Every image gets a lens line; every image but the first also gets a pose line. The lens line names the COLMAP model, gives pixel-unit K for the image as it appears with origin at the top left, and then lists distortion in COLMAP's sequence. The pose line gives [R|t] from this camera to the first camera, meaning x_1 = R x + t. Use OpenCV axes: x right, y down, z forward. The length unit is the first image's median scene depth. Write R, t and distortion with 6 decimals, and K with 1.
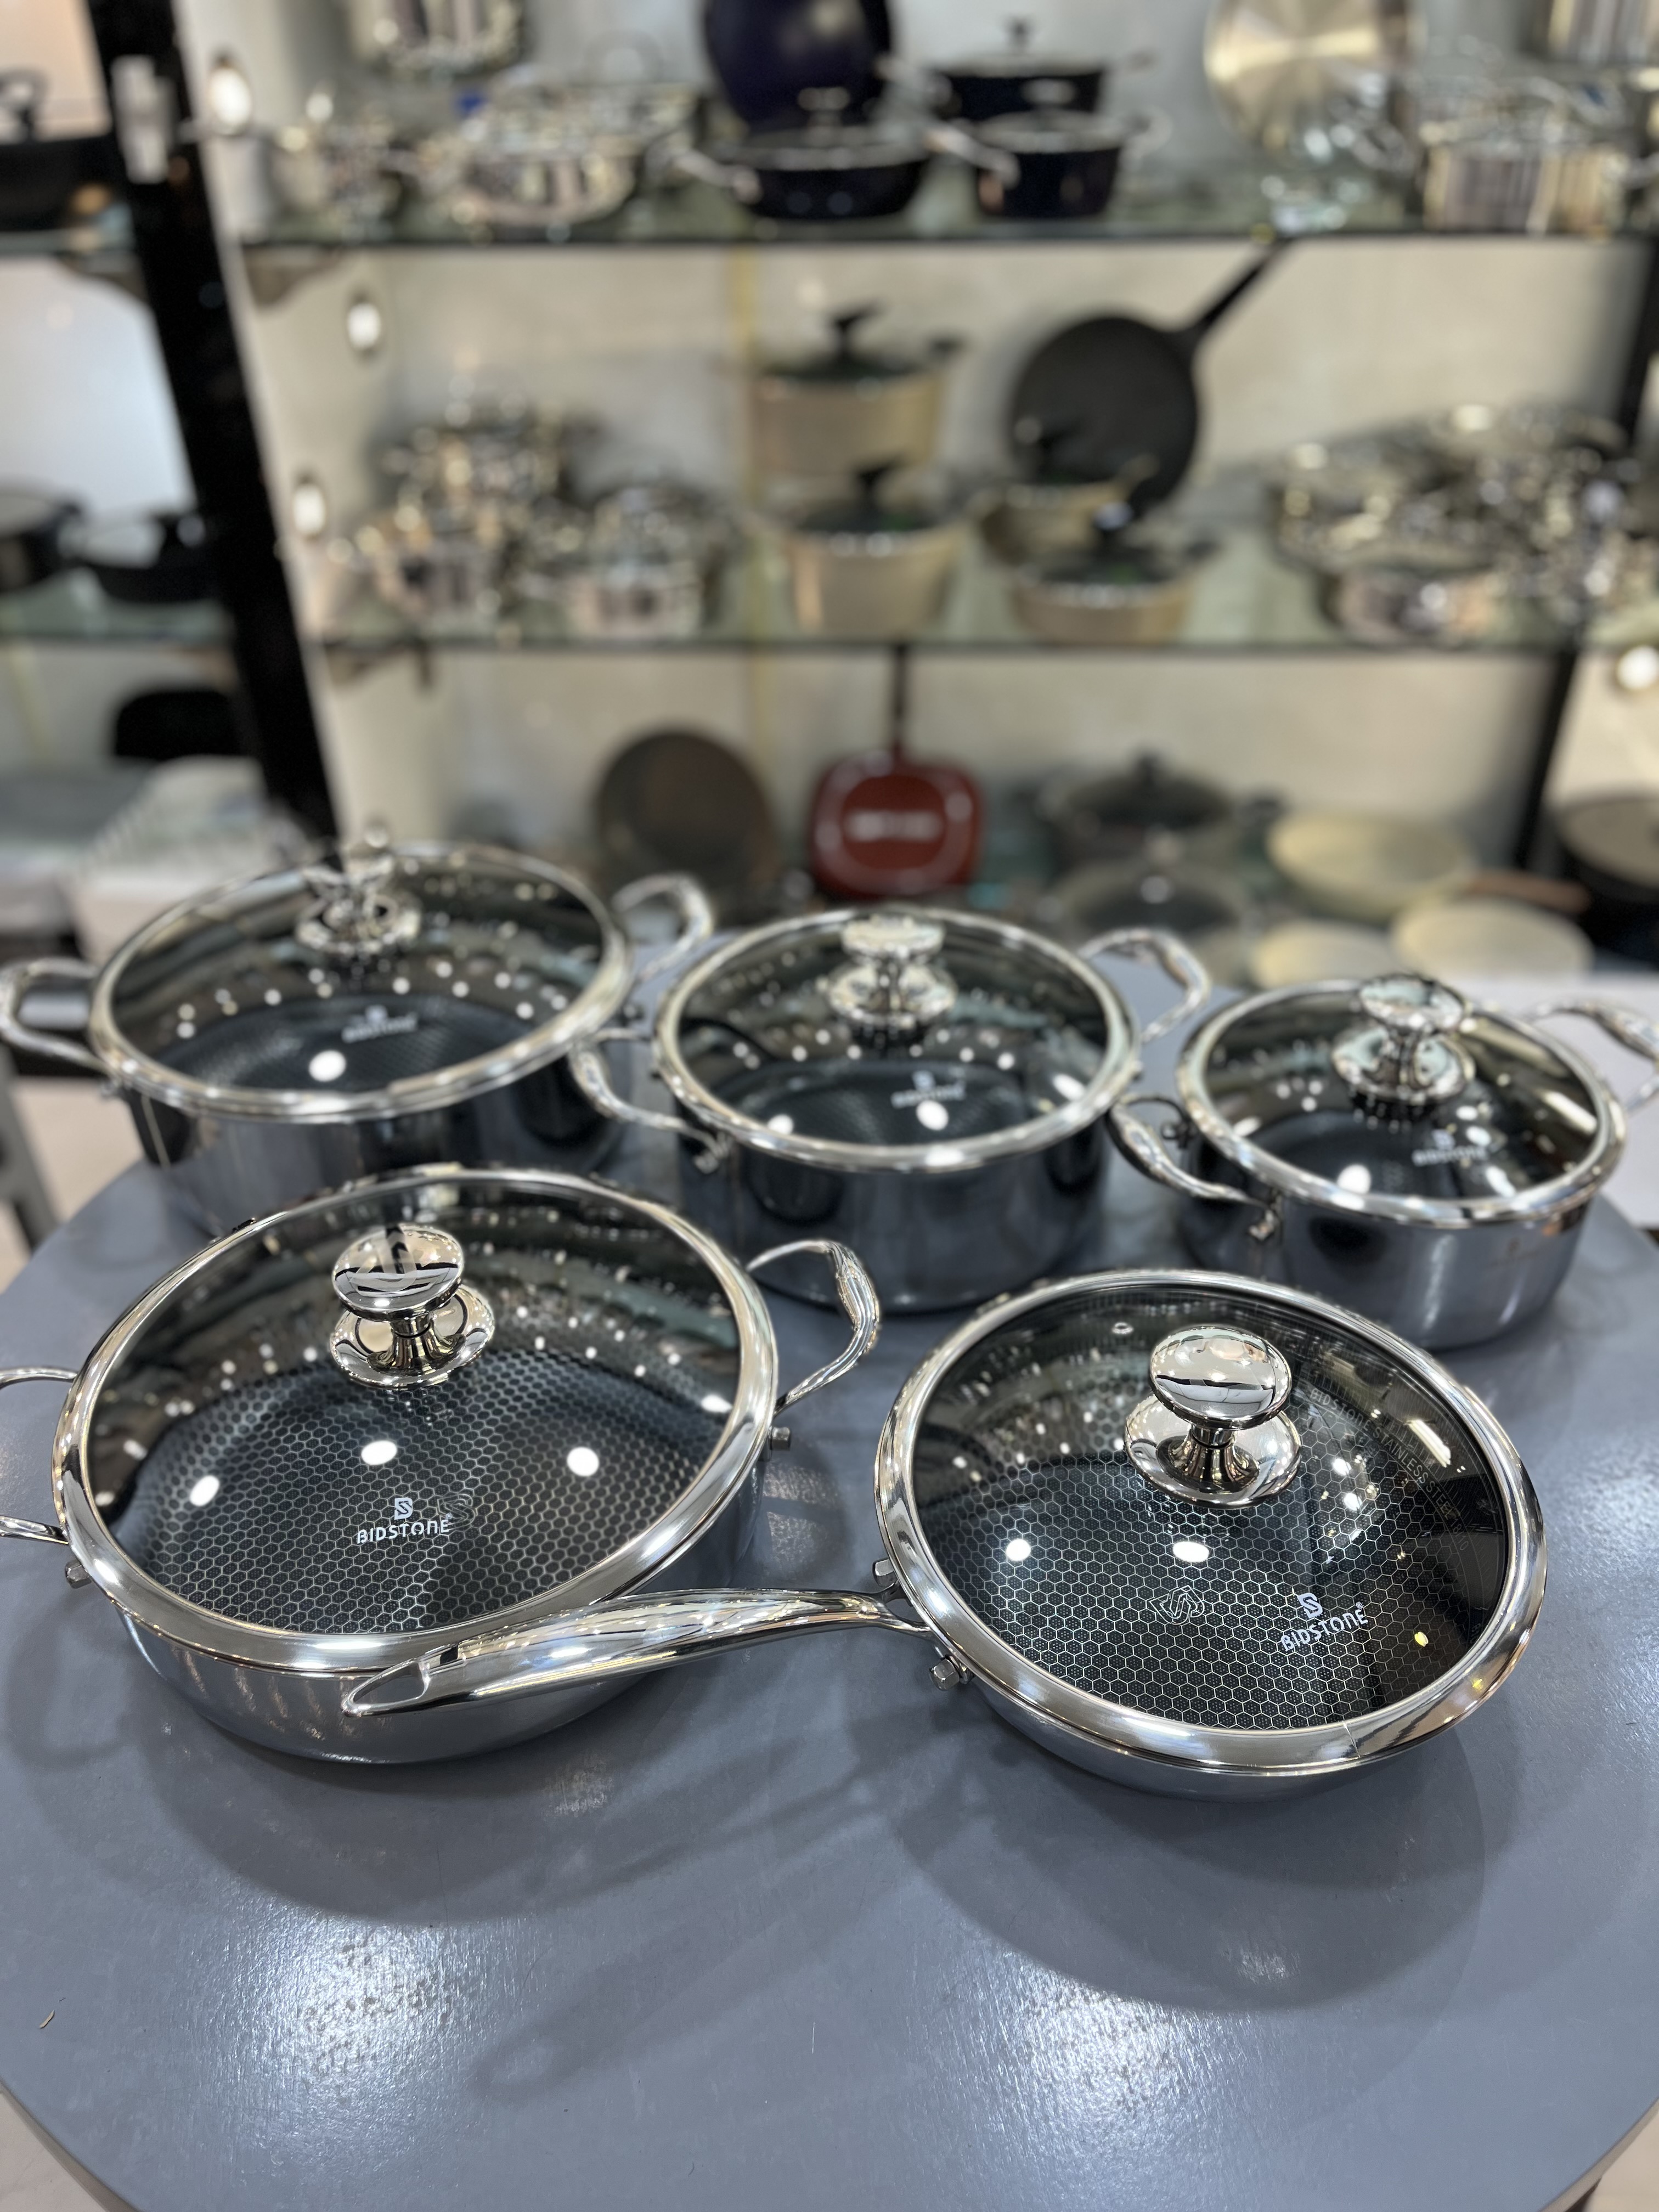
lens RADIAL K [[1709.9, 0, 835.2], [0, 1709.9, 1104.2], [0, 0, 1]] dist [0.036782, -0.030785]
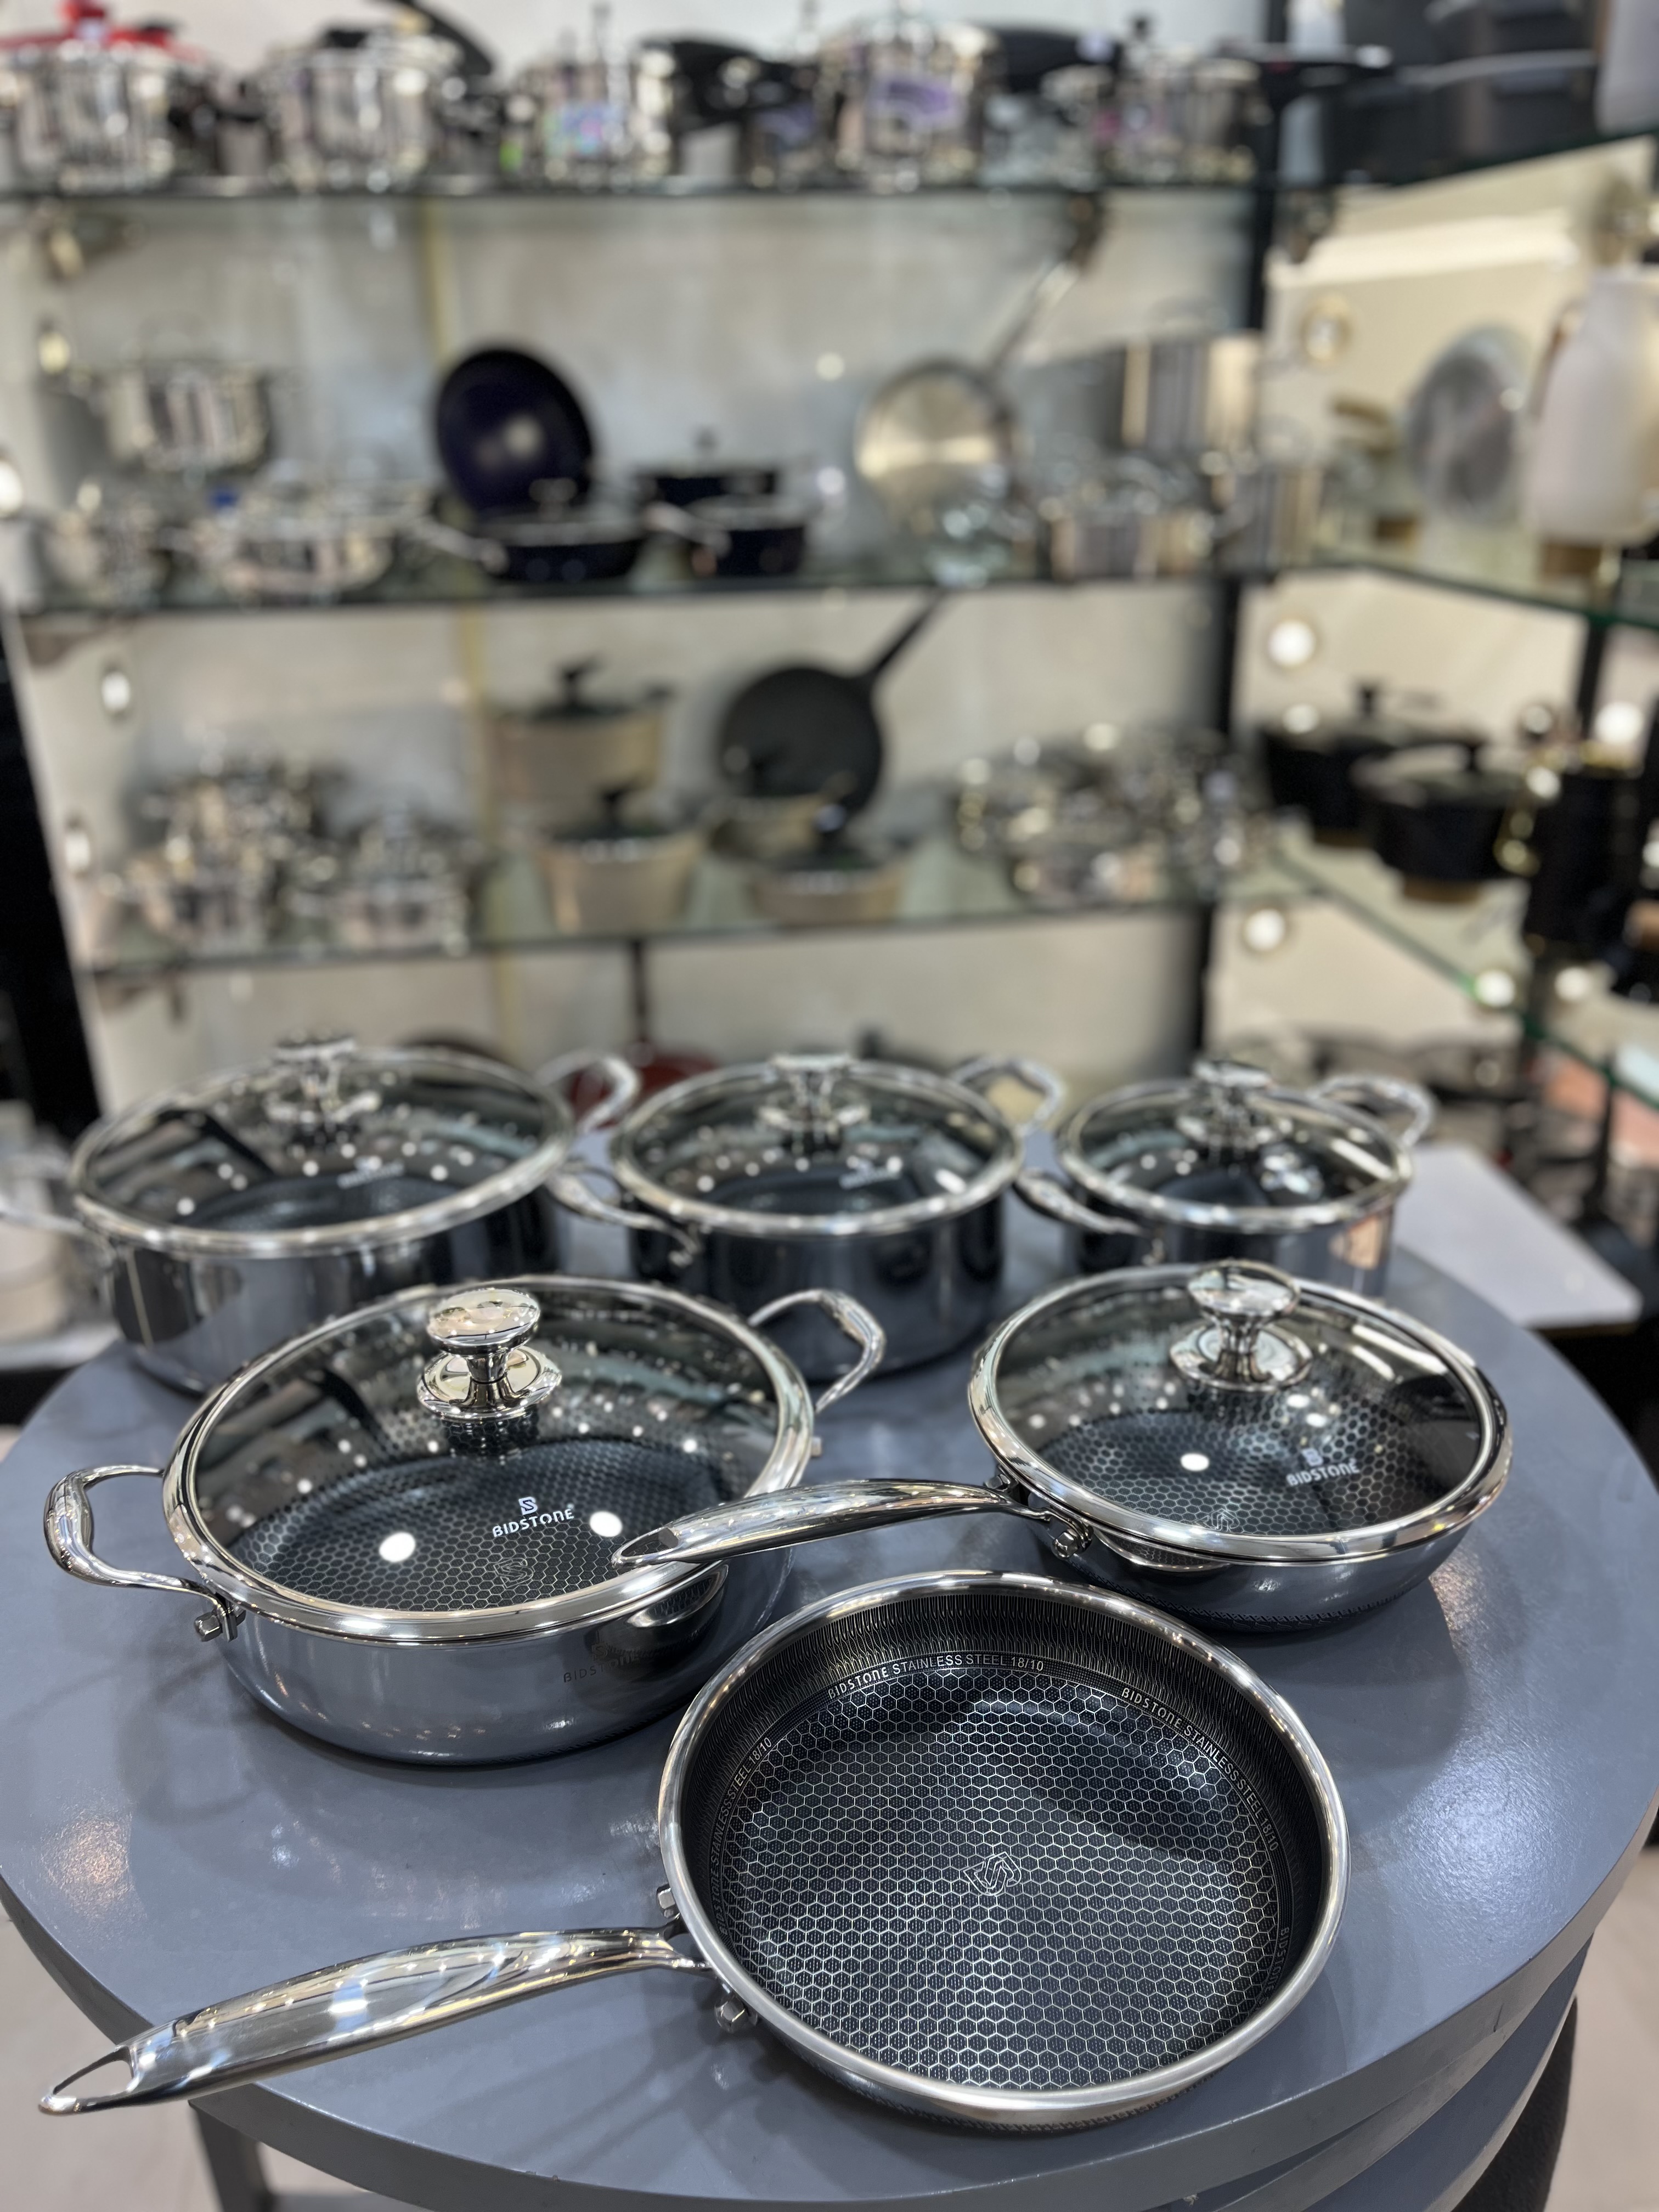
lens RADIAL K [[1709.9, 0, 817.2], [0, 1709.9, 1109.6], [0, 0, 1]] dist [0.036782, -0.030785]
pose [[0.977134, -0.079707, 0.197119, -0.093475], [0.119650, 0.972487, -0.199880, 0.081607], [-0.175764, 0.218895, 0.959787, -0.059701]]
